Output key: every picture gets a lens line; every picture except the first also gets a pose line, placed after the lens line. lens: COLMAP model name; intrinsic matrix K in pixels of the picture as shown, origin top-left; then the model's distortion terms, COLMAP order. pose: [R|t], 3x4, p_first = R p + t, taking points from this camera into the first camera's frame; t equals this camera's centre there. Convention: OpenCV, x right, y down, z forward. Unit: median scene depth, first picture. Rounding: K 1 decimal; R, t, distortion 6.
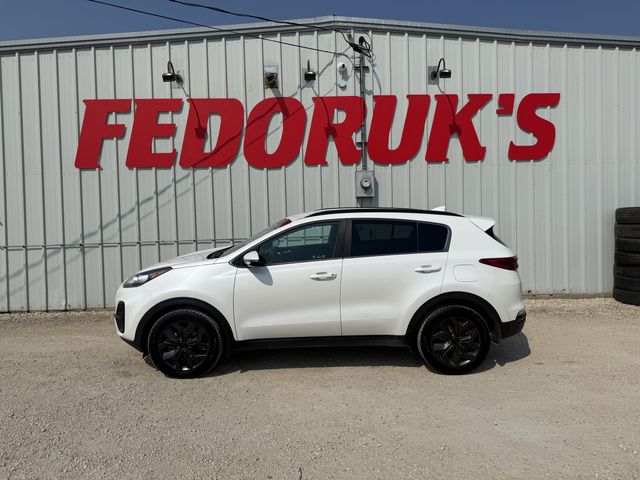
lens RADIAL K [[450.0, 0, 324.8], [0, 450.0, 238.0], [0, 0, 1]] dist [0.029530, -0.049600]
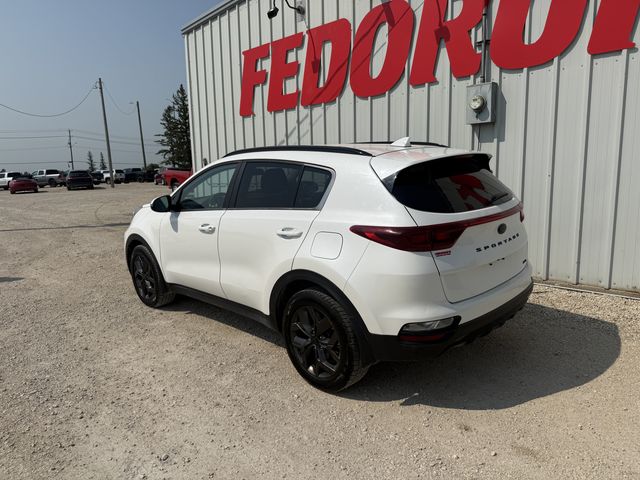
lens RADIAL K [[450.0, 0, 312.7], [0, 450.0, 249.6], [0, 0, 1]] dist [0.029530, -0.049600]
pose [[0.672928, 0.132029, -0.727830, 0.452311], [-0.013796, 0.986011, 0.166108, -0.012984], [0.739580, -0.101738, 0.665335, 0.331803]]
